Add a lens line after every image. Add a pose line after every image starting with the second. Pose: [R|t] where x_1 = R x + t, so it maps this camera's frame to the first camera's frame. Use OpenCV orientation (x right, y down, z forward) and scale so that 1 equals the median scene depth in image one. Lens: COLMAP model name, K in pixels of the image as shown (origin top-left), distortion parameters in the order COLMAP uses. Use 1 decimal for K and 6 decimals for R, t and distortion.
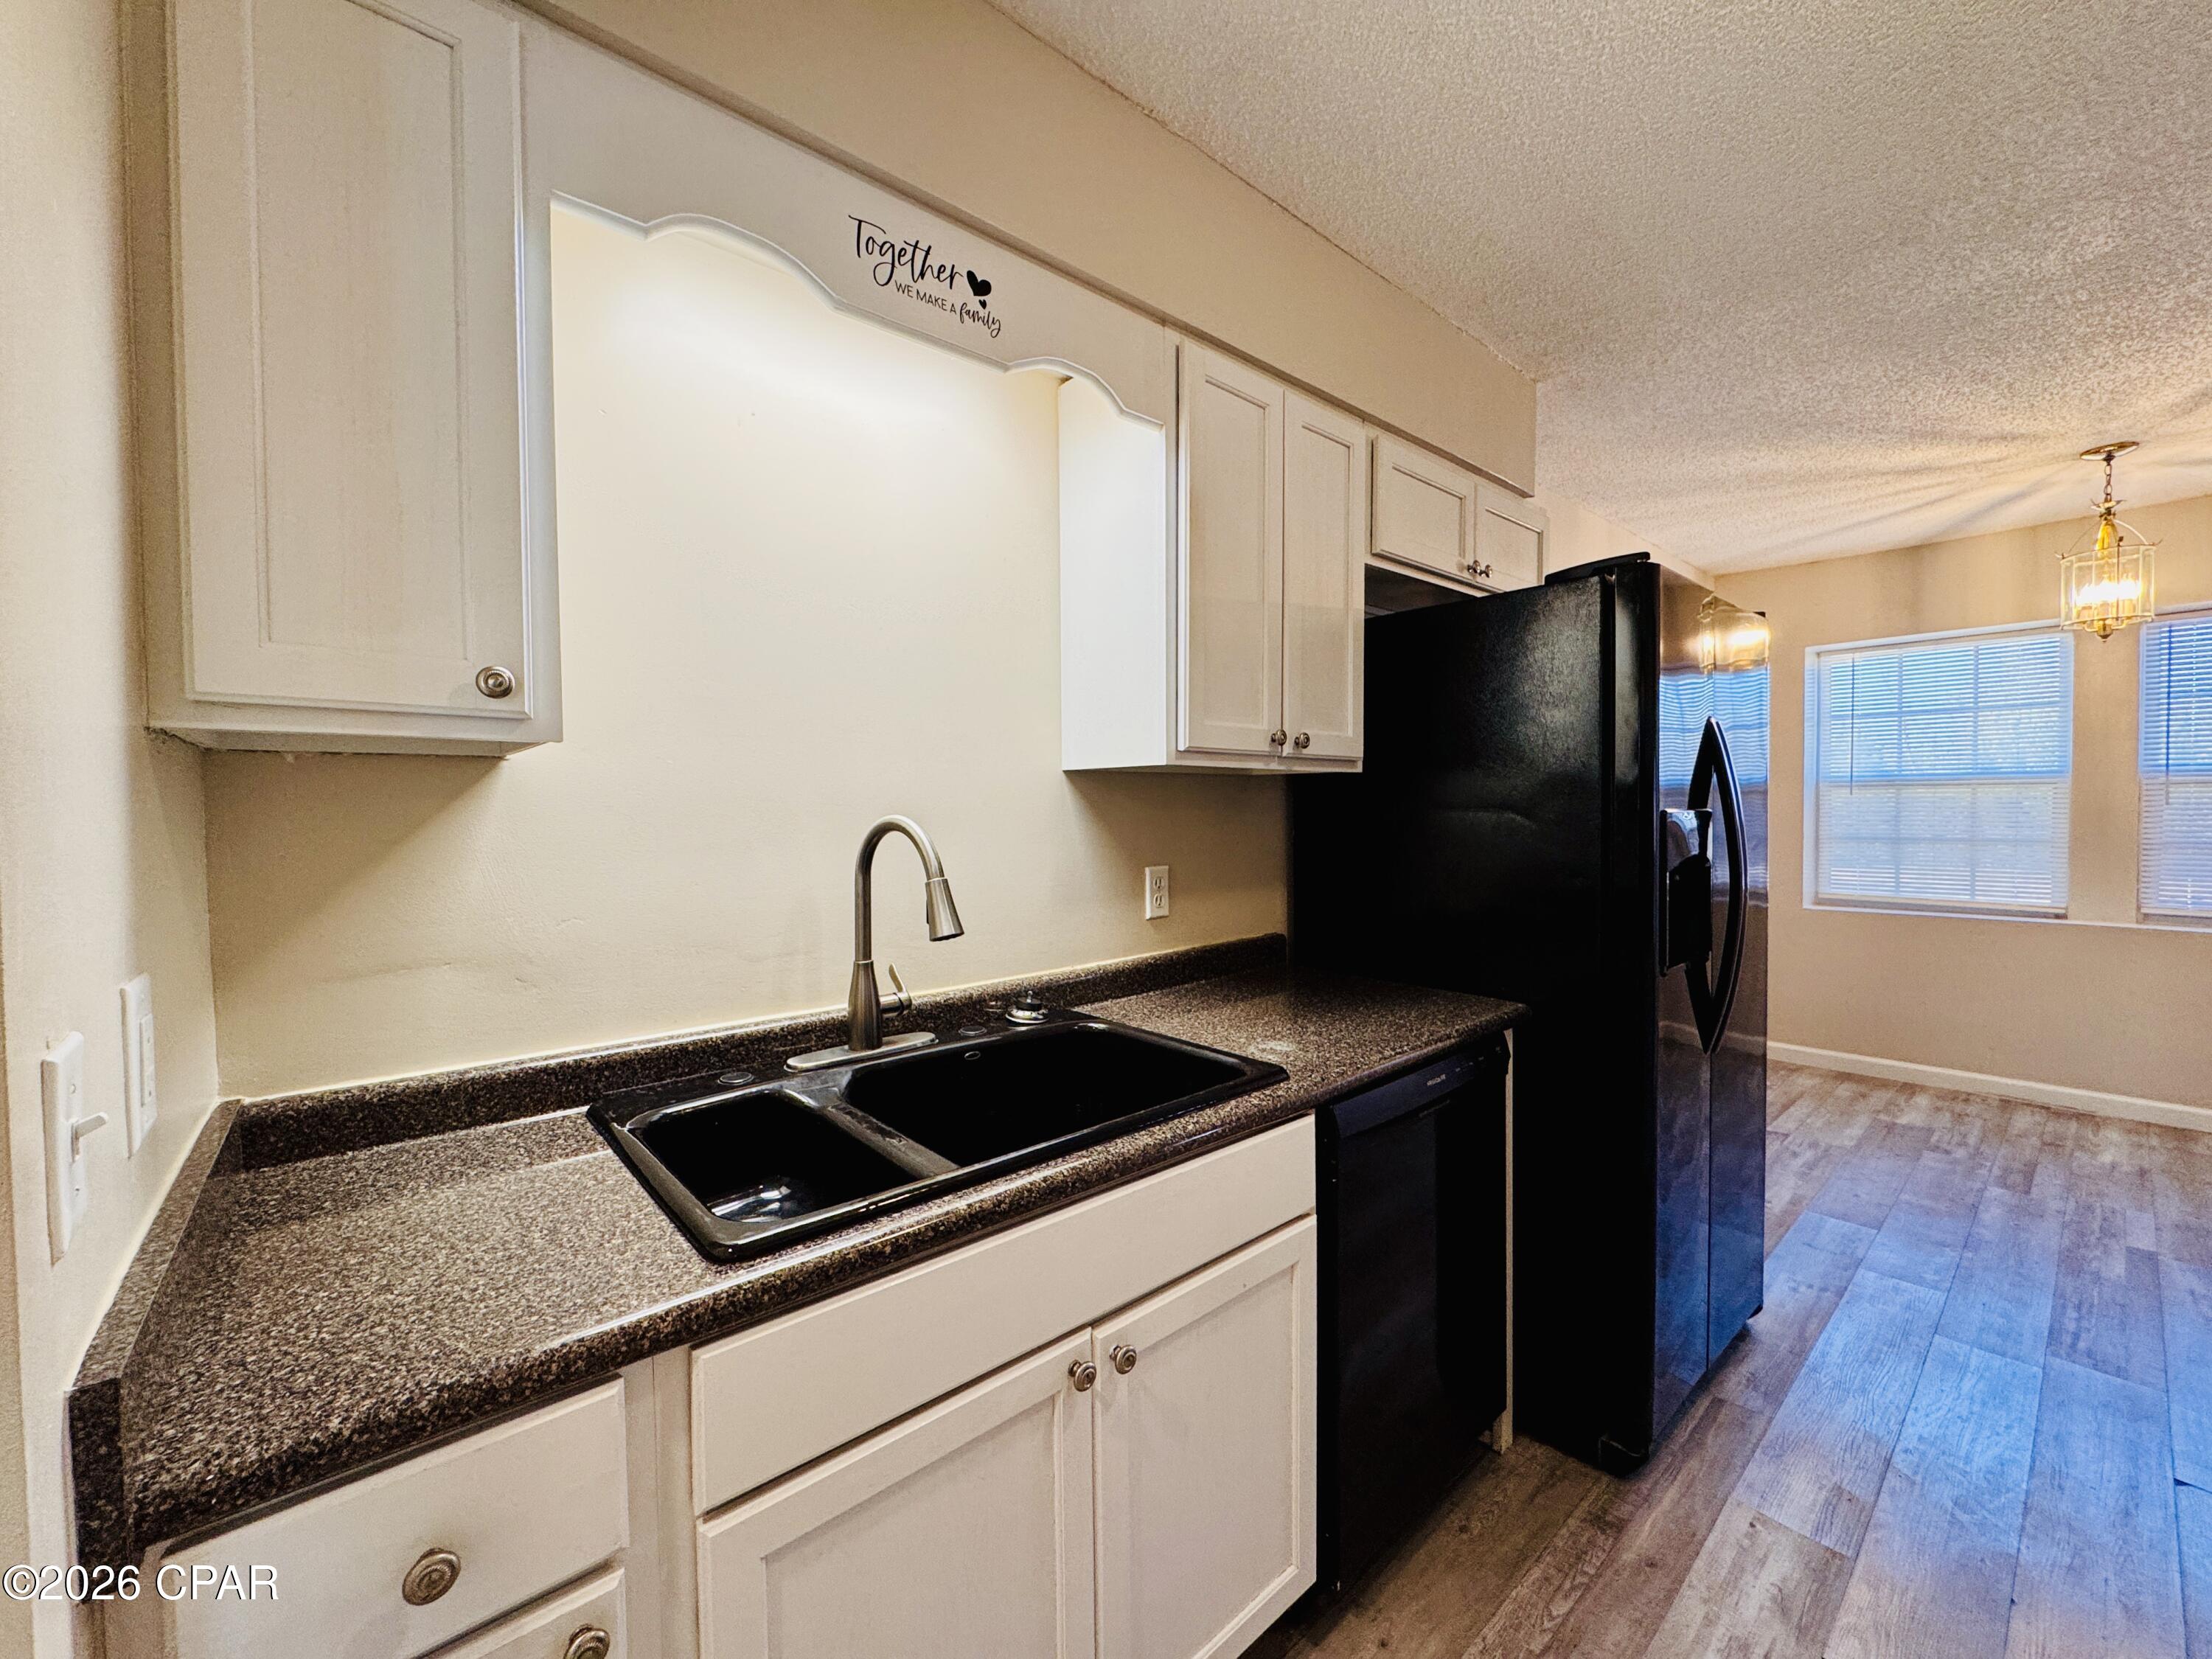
lens RADIAL K [[879.9, 0, 1107.8], [0, 879.9, 826.2], [0, 0, 1]] dist [-0.003621, 0.000605]
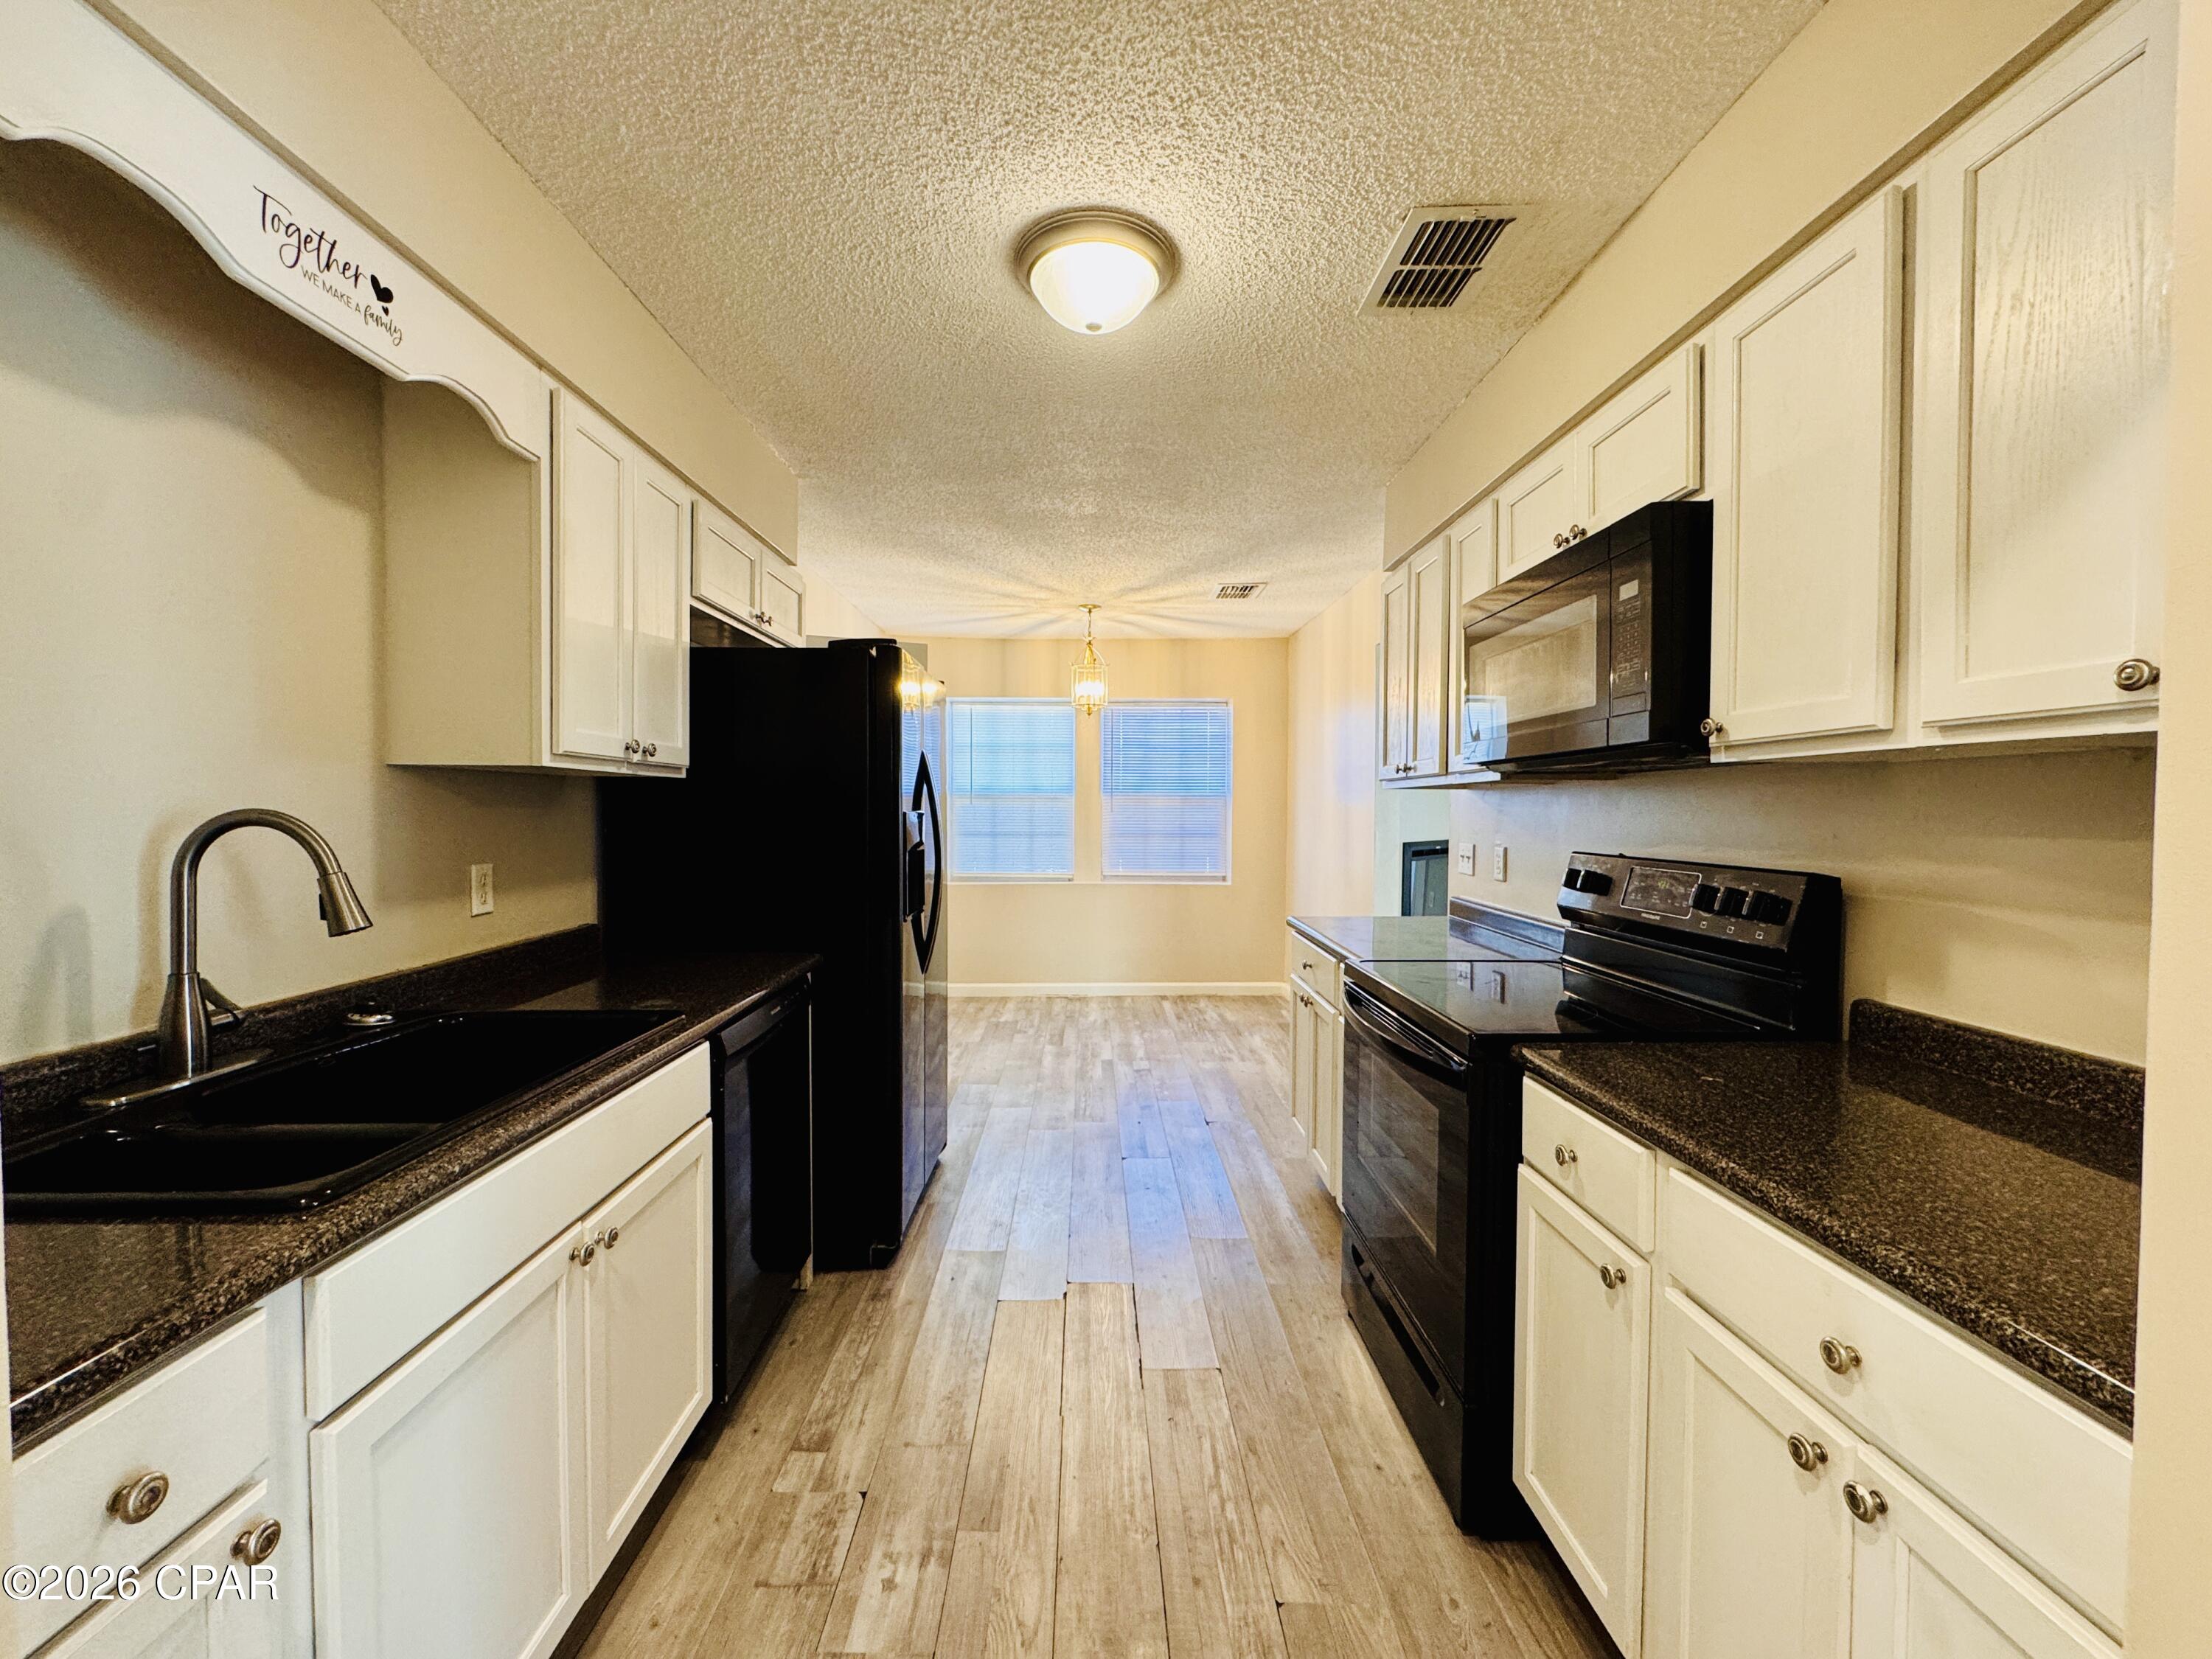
lens RADIAL K [[879.9, 0, 1107.3], [0, 879.9, 824.7], [0, 0, 1]] dist [-0.003621, 0.000605]
pose [[0.637488, -0.004064, 0.770449, -0.263777], [0.009701, 0.999949, -0.002752, 0.010621], [-0.770399, 0.009228, 0.637495, -0.196261]]
